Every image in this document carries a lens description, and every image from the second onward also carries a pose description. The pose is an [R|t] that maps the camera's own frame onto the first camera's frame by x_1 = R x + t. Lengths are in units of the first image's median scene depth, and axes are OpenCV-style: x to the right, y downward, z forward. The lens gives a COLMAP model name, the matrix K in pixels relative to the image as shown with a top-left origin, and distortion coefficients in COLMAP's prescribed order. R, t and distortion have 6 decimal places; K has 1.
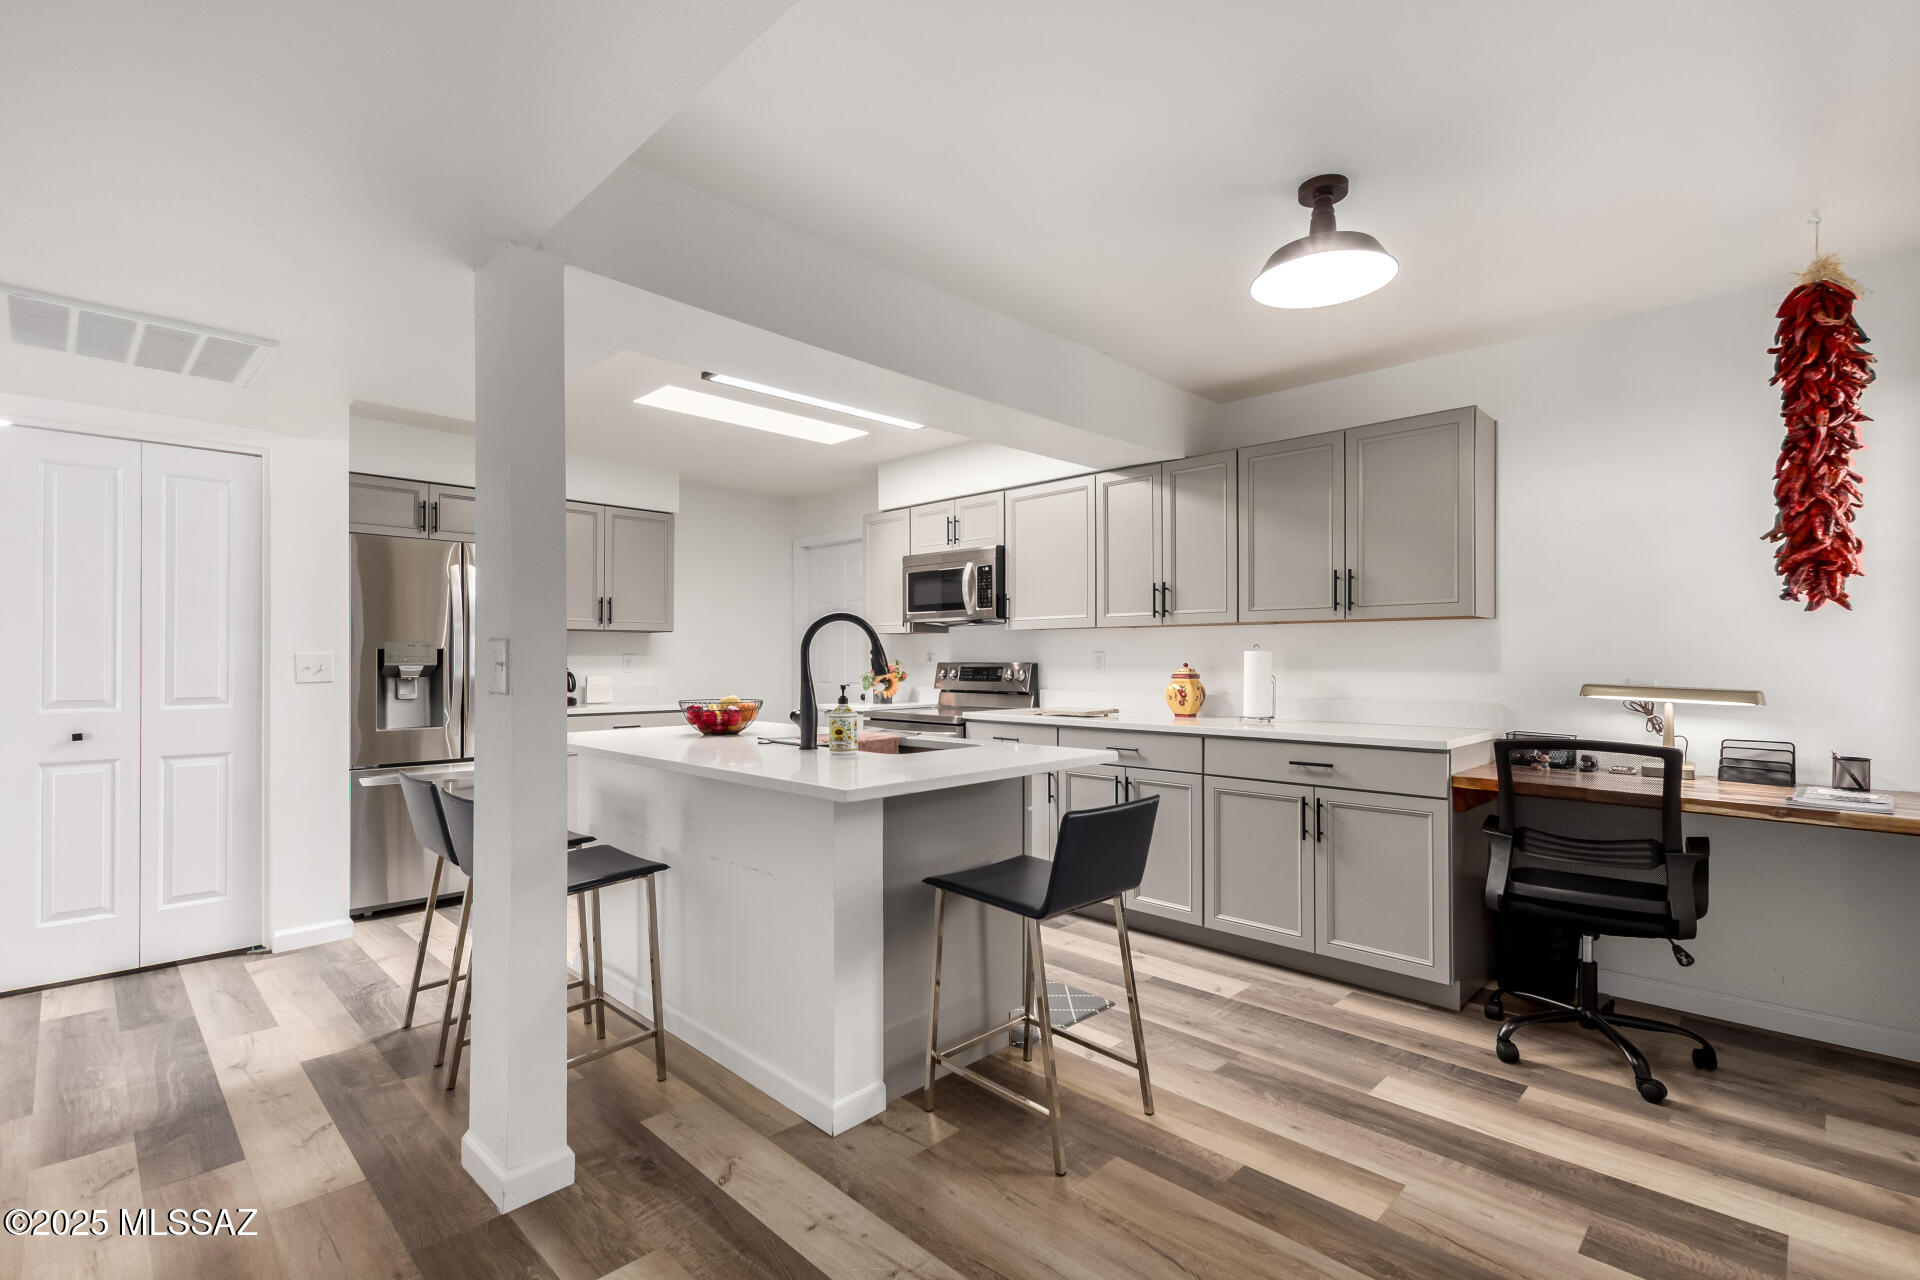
lens RADIAL K [[874.9, 0, 971.5], [0, 874.9, 650.9], [0, 0, 1]] dist [0.009659, -0.004279]
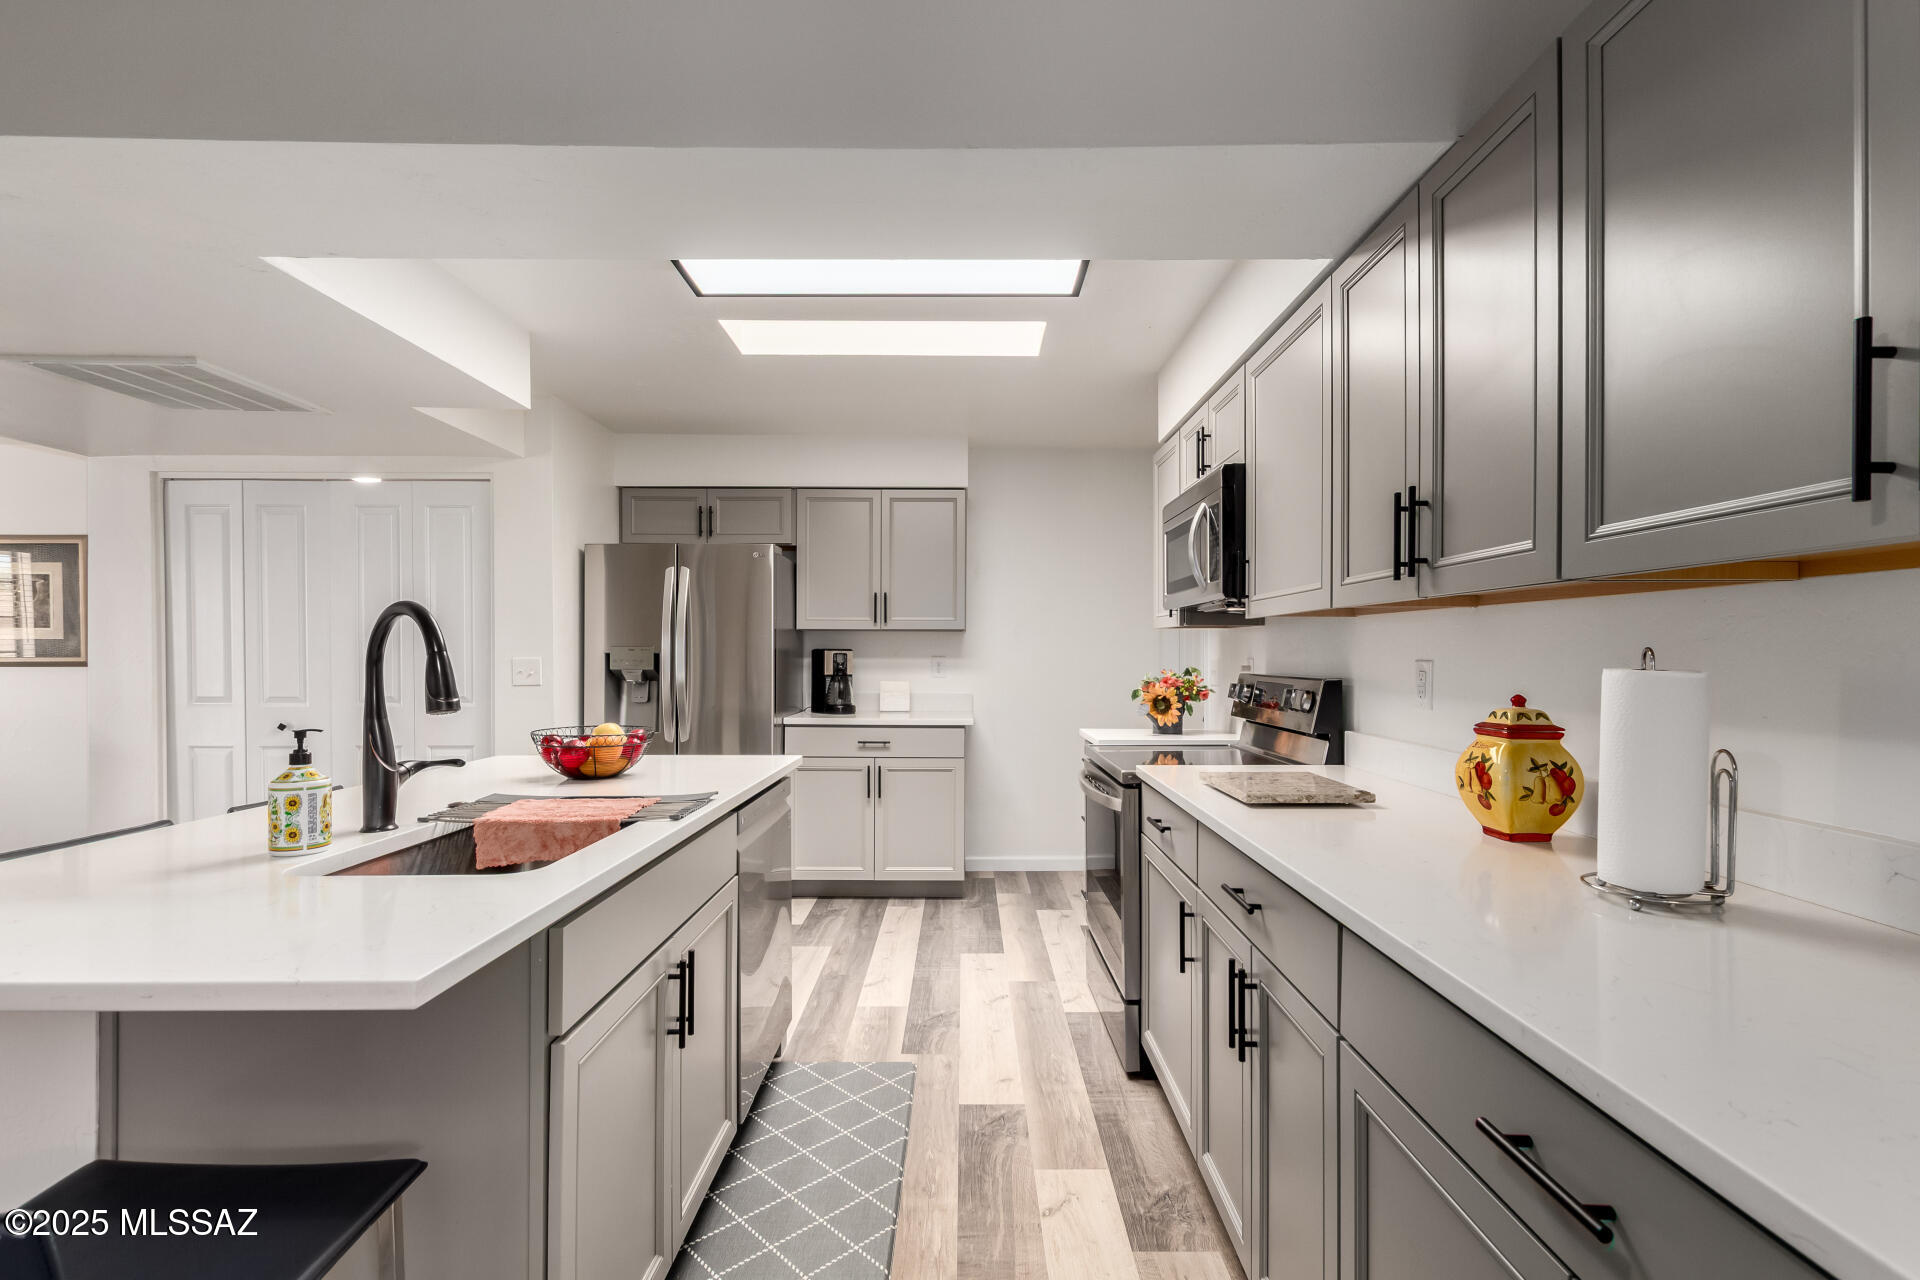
lens RADIAL K [[874.9, 0, 982.4], [0, 874.9, 650.6], [0, 0, 1]] dist [0.009659, -0.004279]
pose [[0.709363, -0.000318, -0.704843, 0.354097], [0.004523, 0.999981, 0.004101, -0.007902], [0.704829, -0.006097, 0.709351, 0.576695]]
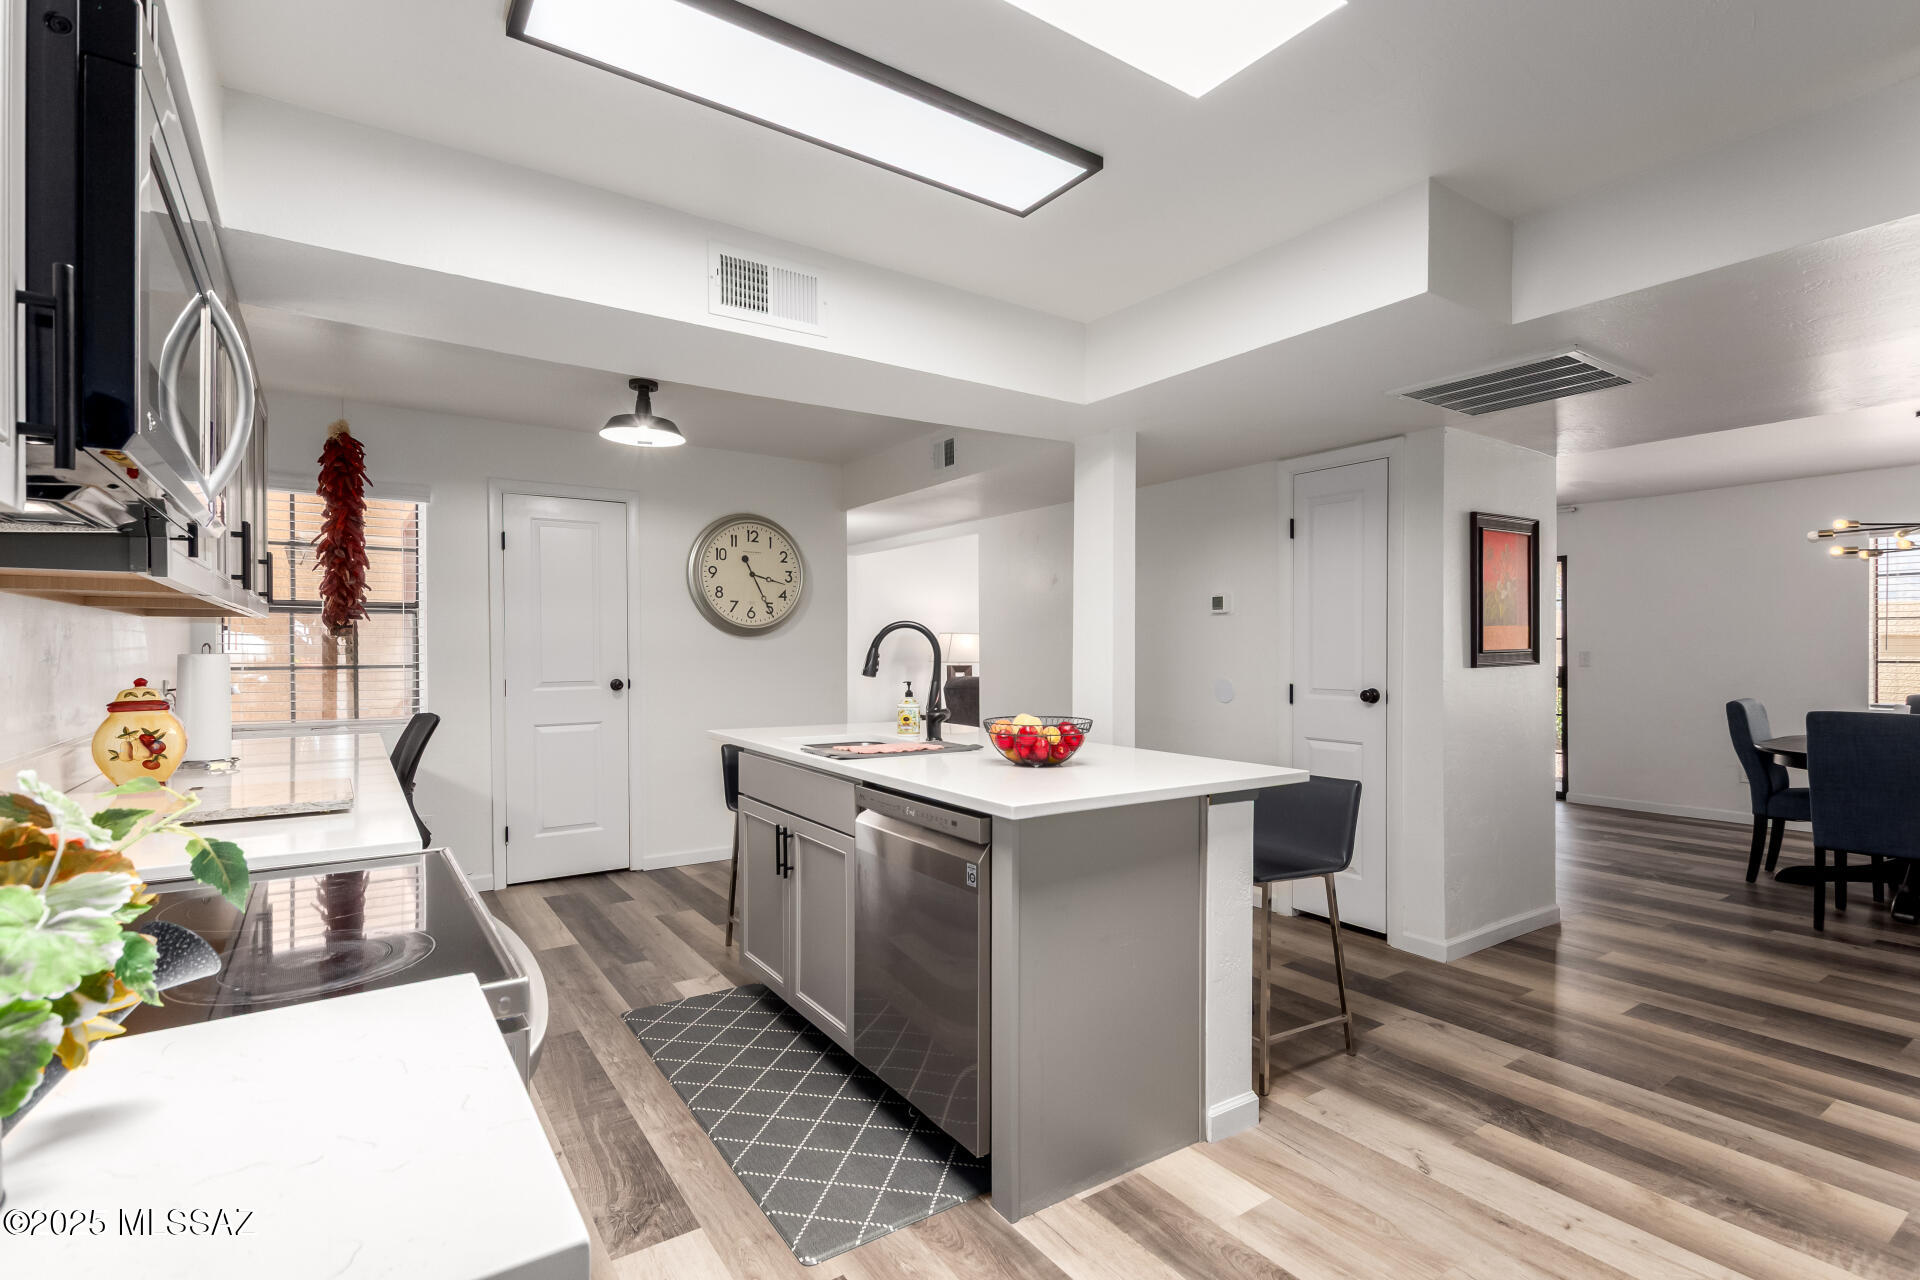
lens RADIAL K [[907.5, 0, 962.8], [0, 907.5, 646.2], [0, 0, 1]] dist [0.001602, 0.000162]
pose [[-0.978384, 0.006213, 0.206704, -0.314012], [0.003488, 0.999902, -0.013543, 0.006611], [-0.206768, -0.012530, -0.978310, 1.429341]]
